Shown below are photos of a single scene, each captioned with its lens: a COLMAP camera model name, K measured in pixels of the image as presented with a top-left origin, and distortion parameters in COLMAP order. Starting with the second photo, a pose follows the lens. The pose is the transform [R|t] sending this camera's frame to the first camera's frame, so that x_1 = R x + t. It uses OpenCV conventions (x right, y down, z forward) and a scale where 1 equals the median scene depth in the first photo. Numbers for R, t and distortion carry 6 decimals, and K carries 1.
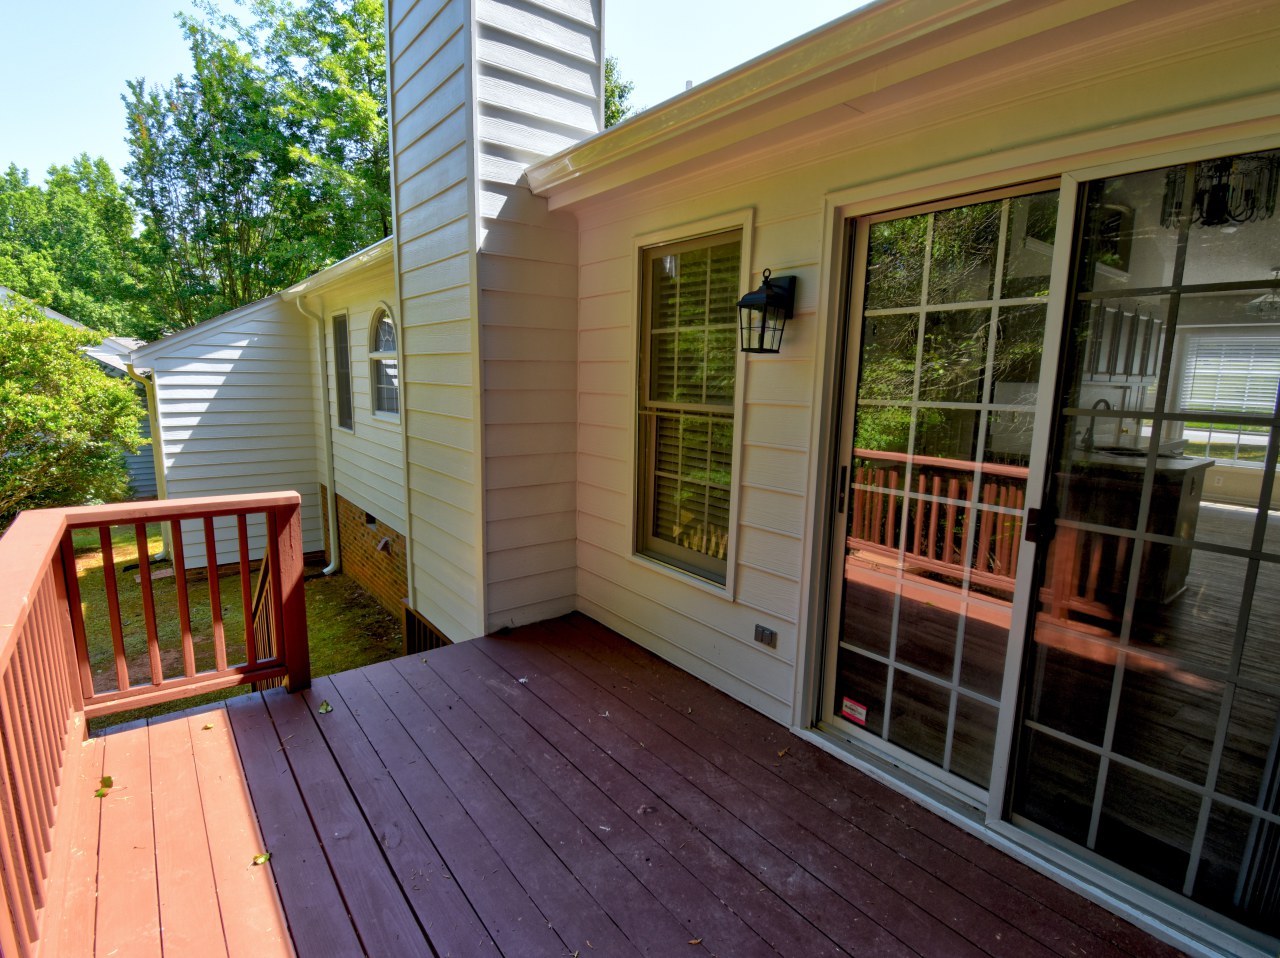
lens RADIAL K [[636.2, 0, 642.6], [0, 636.2, 478.8], [0, 0, 1]] dist [0.021369, -0.027842]
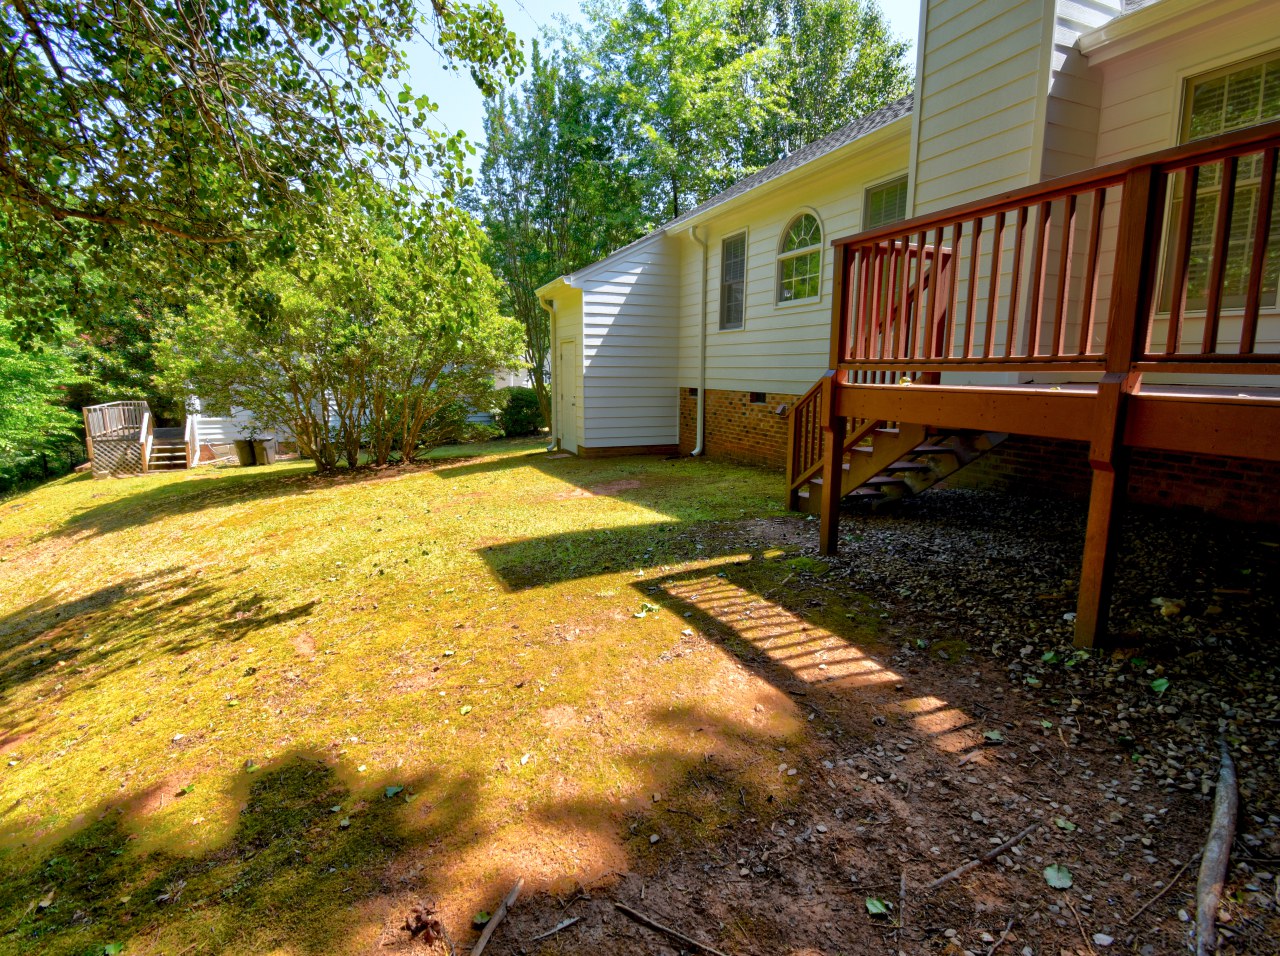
lens RADIAL K [[636.2, 0, 642.6], [0, 636.2, 477.8], [0, 0, 1]] dist [0.021369, -0.027842]
pose [[0.967451, 0.027217, -0.251589, -0.298079], [-0.027504, 0.999619, 0.002375, 0.204393], [0.251558, 0.004622, 0.967831, -0.232603]]
